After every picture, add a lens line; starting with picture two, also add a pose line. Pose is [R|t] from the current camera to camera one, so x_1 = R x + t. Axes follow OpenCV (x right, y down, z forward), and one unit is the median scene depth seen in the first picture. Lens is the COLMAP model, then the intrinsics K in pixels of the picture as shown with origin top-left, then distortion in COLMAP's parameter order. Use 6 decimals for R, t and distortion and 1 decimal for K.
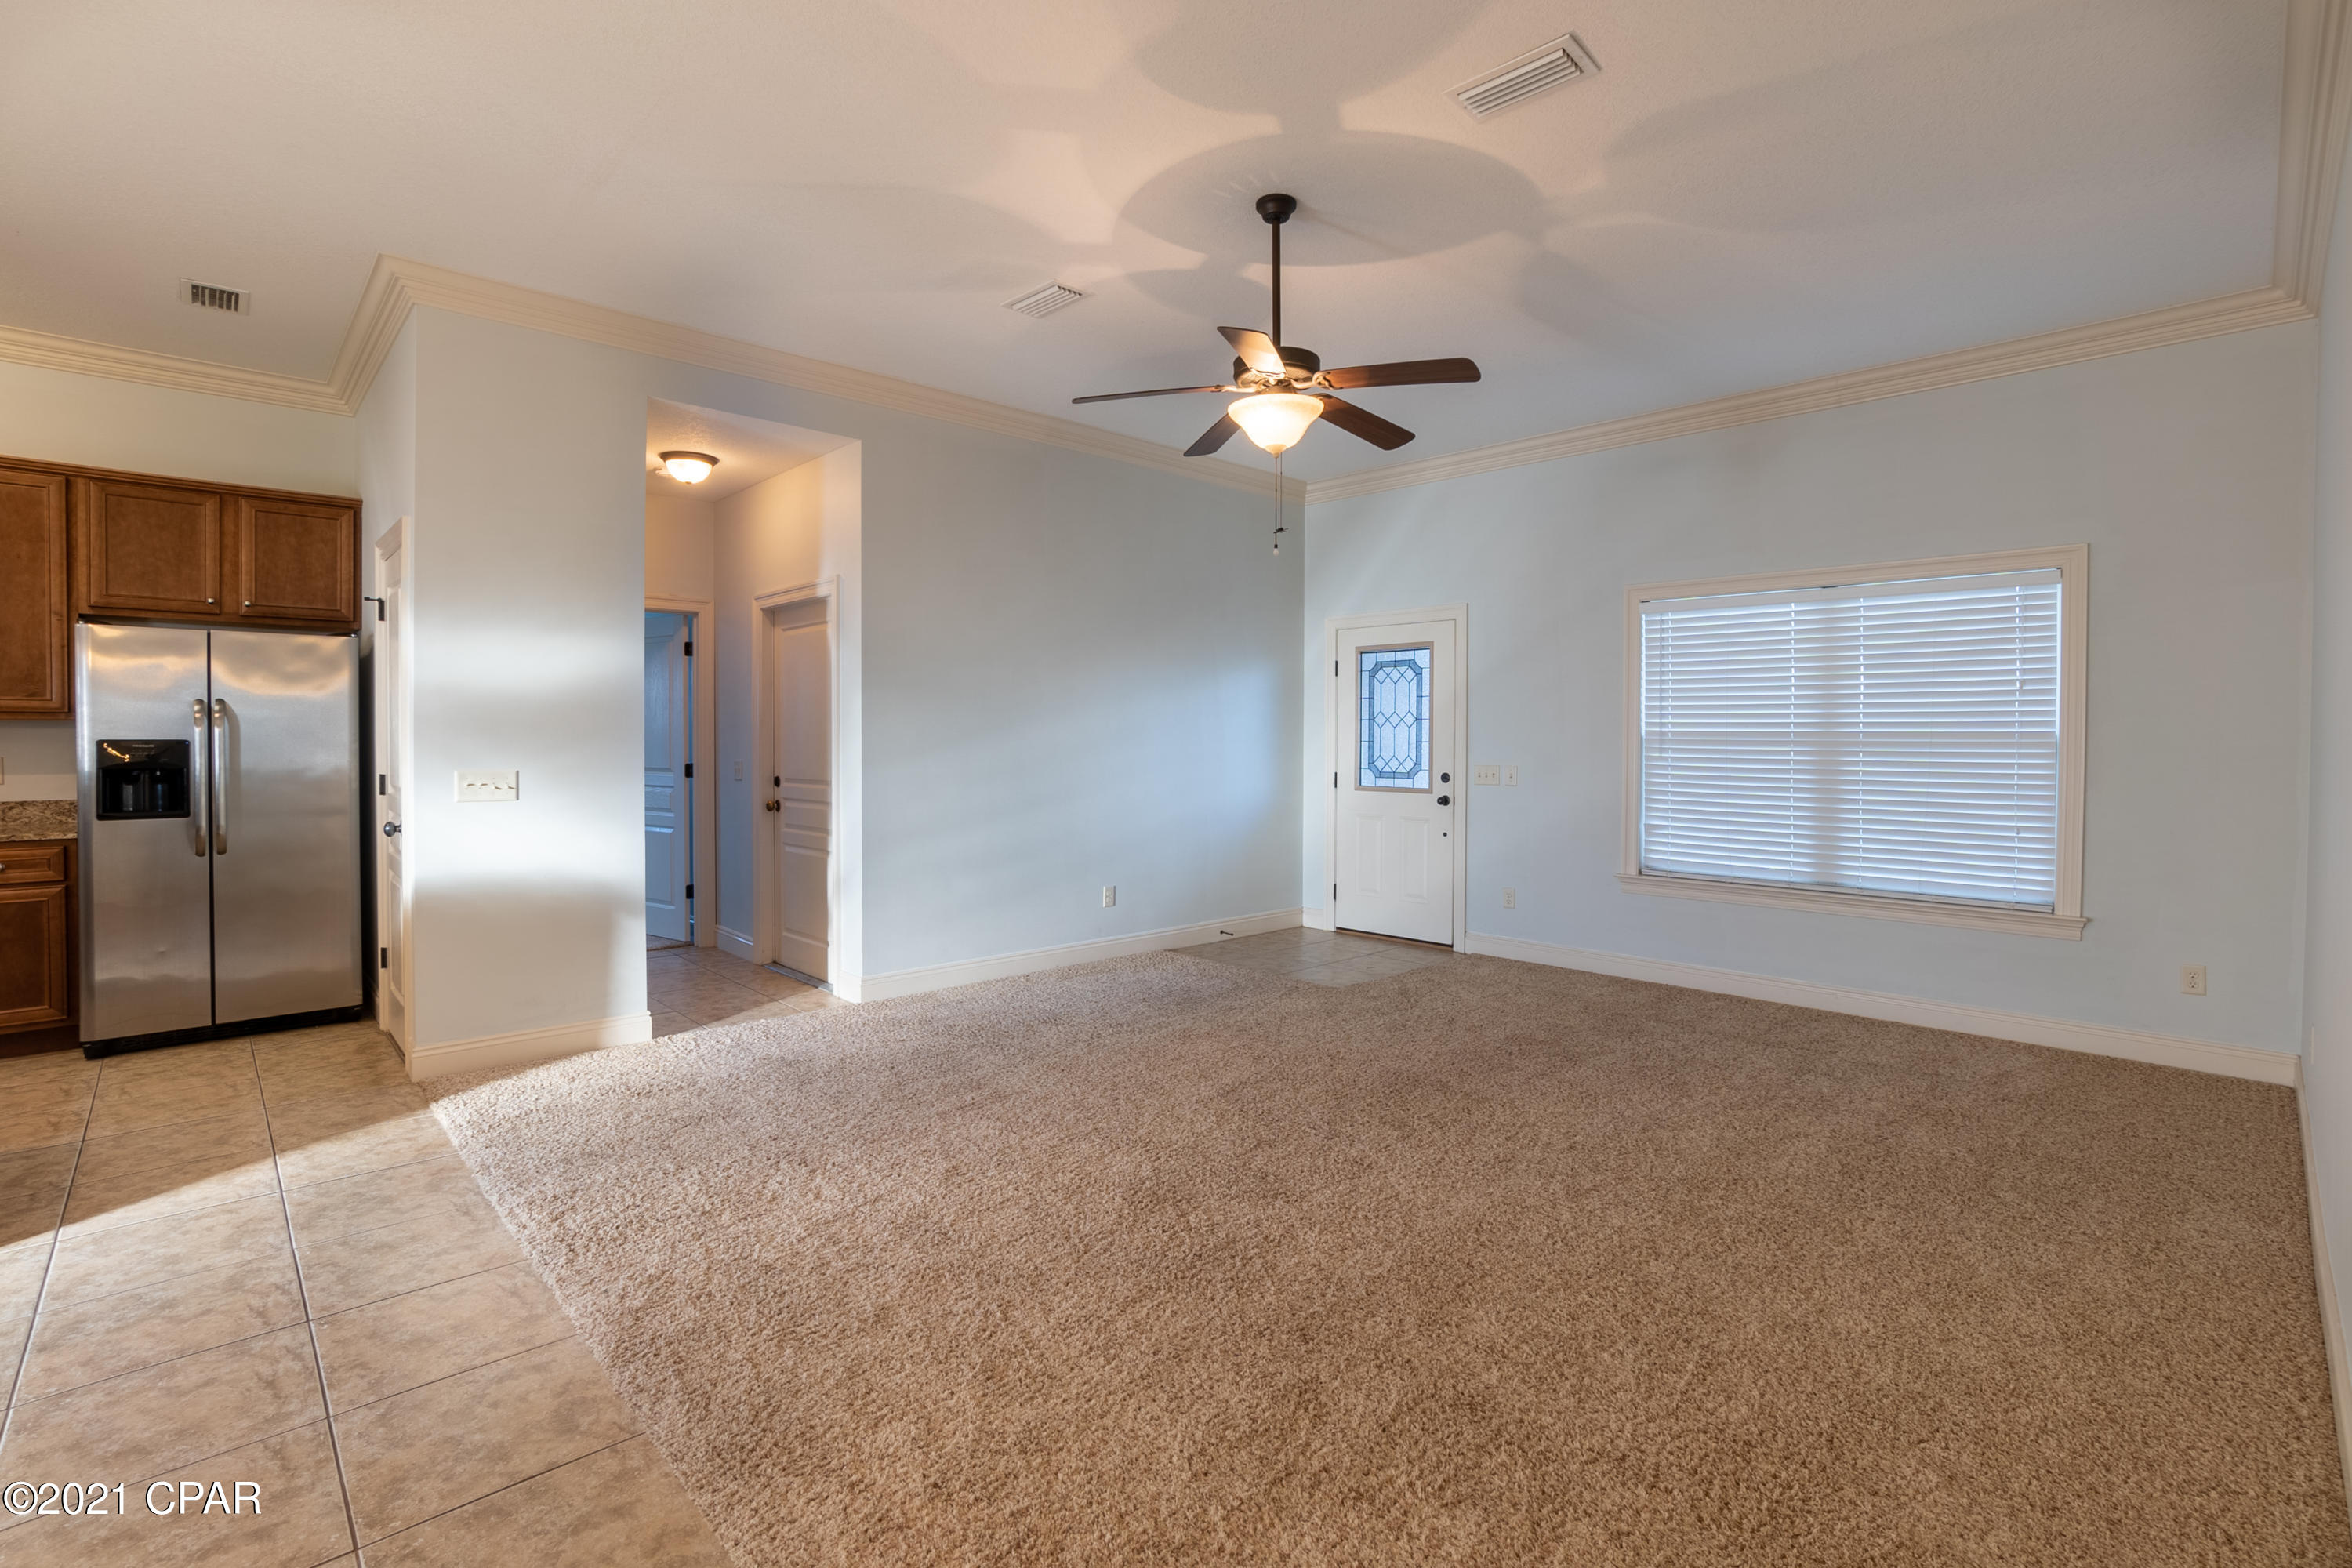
lens RADIAL K [[1083.4, 0, 1179.3], [0, 1083.4, 760.7], [0, 0, 1]] dist [-0.063652, 0.025127]
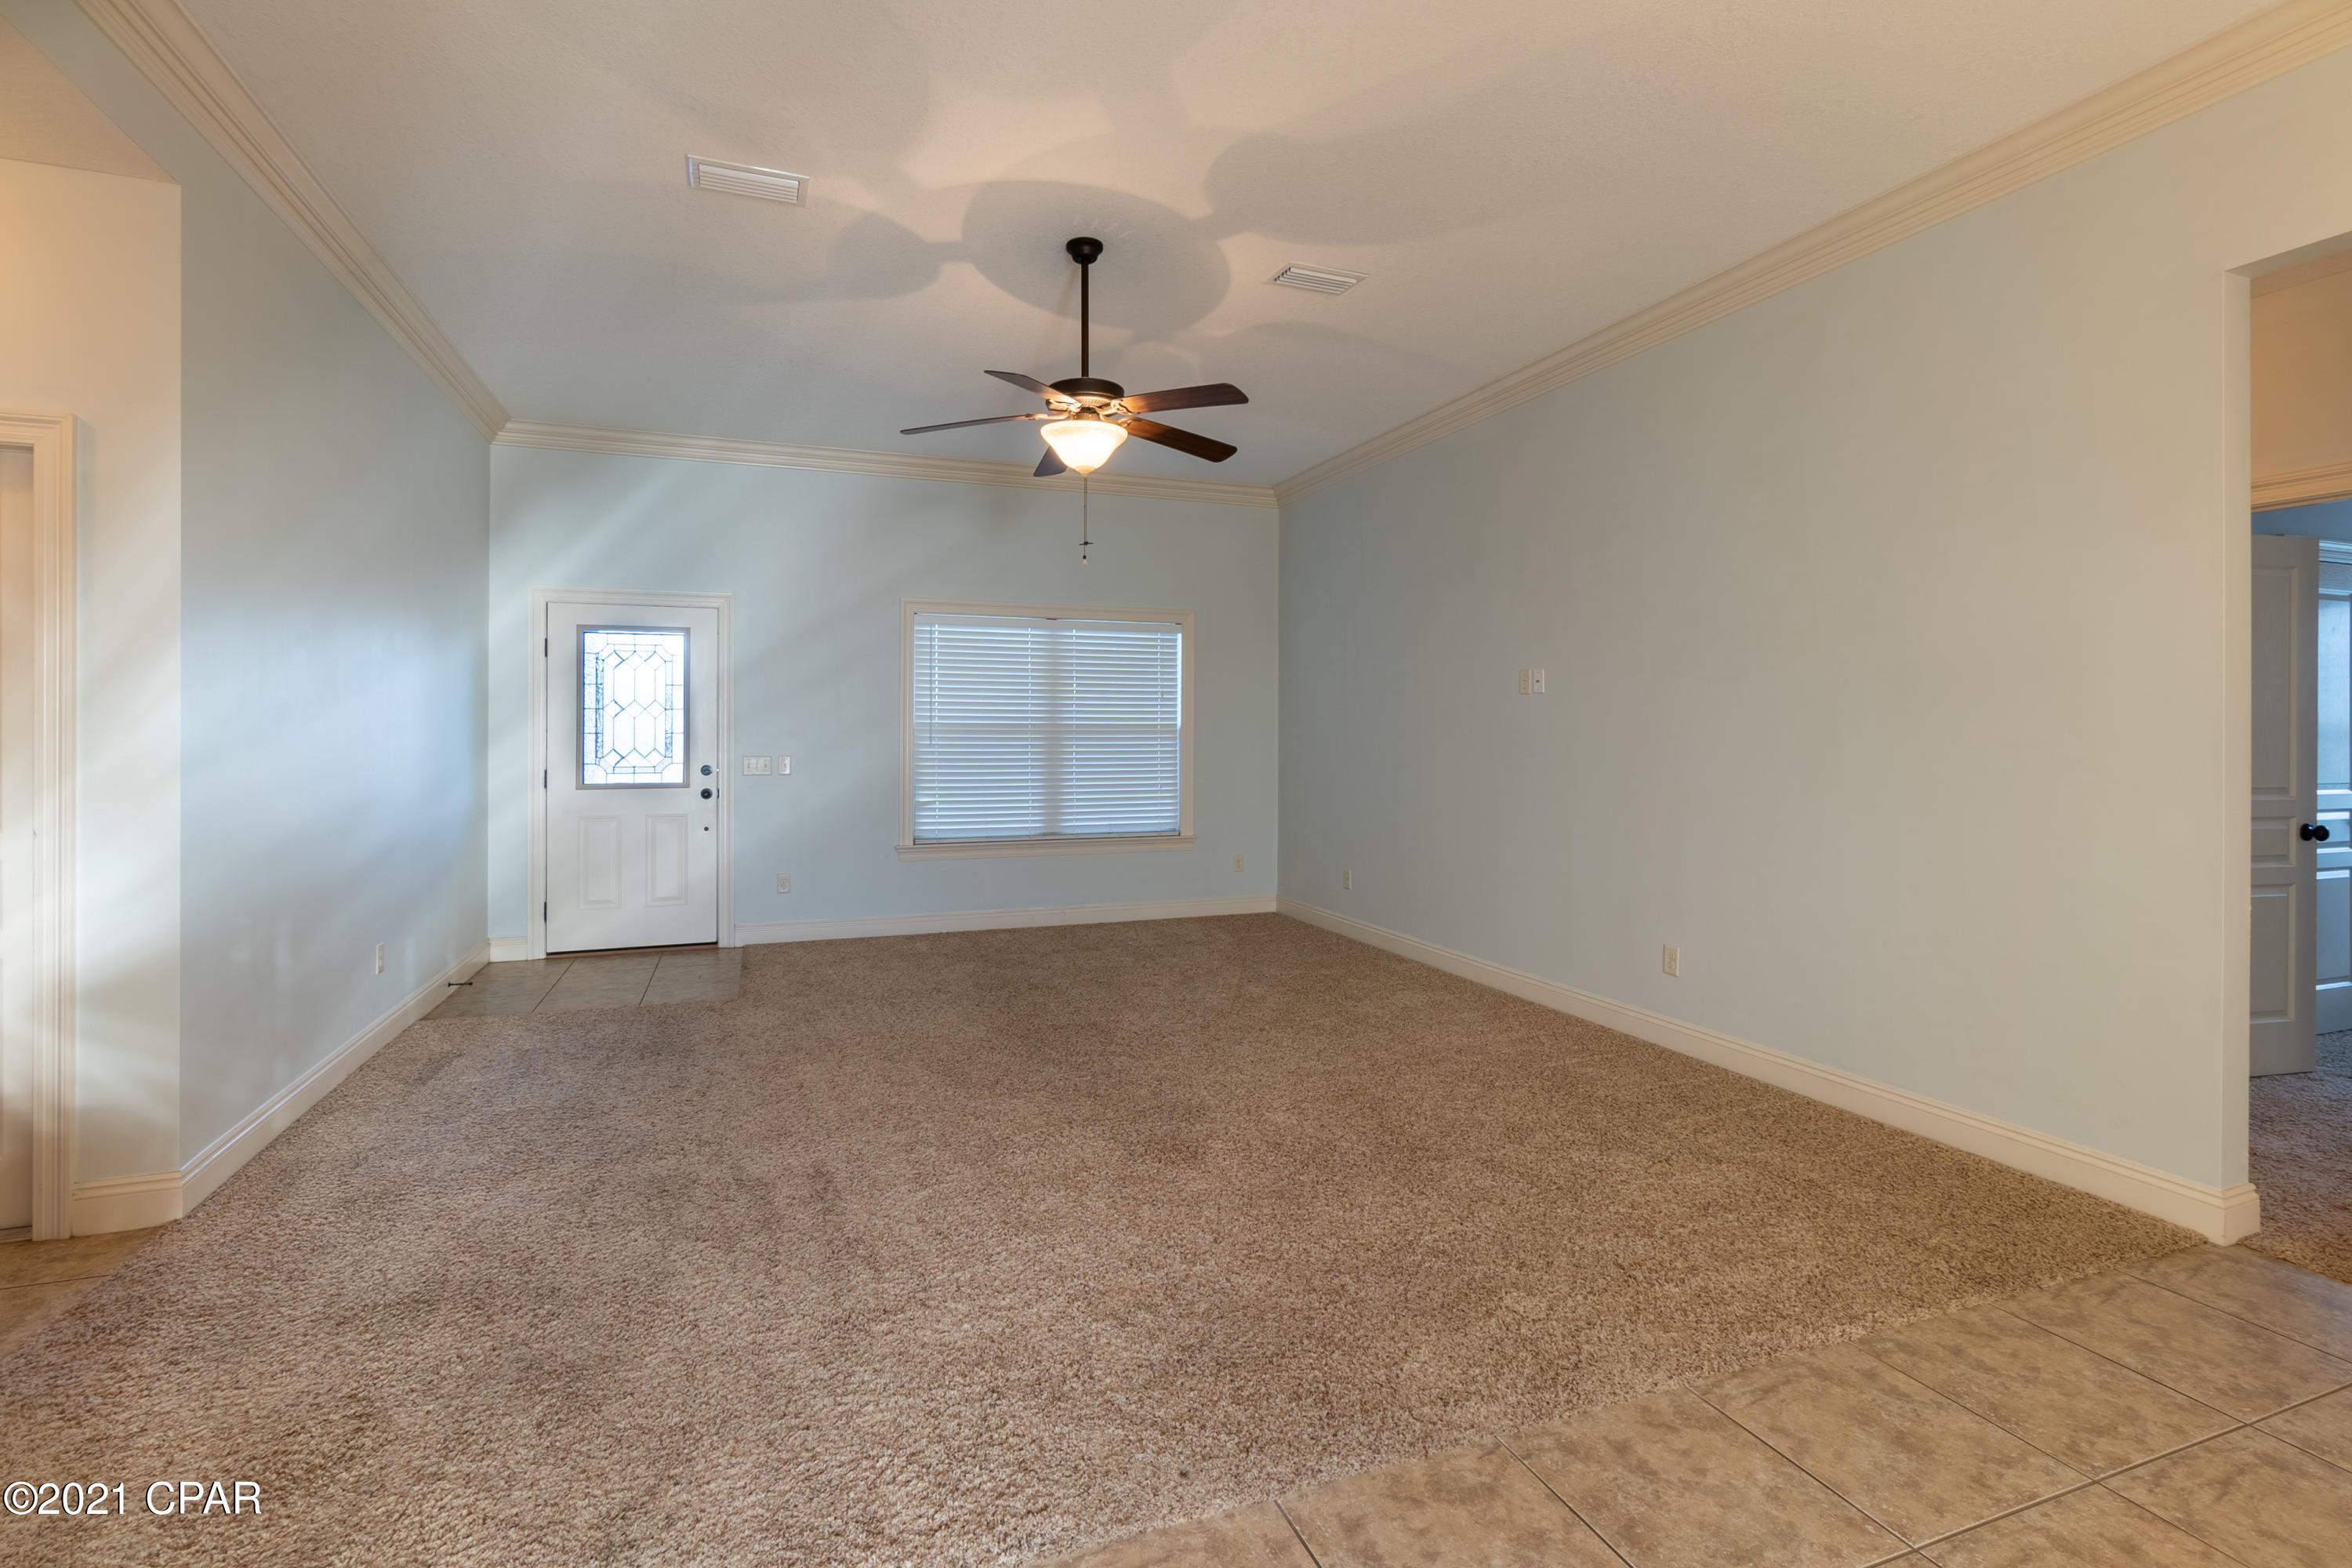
lens RADIAL K [[1034.9, 0, 1155.3], [0, 1034.9, 739.3], [0, 0, 1]] dist [0.001245, 0.000540]
pose [[0.402518, -0.010907, 0.915347, -0.860448], [0.020995, 0.999776, 0.002680, -0.011680], [-0.915171, 0.018139, 0.402657, 0.505504]]
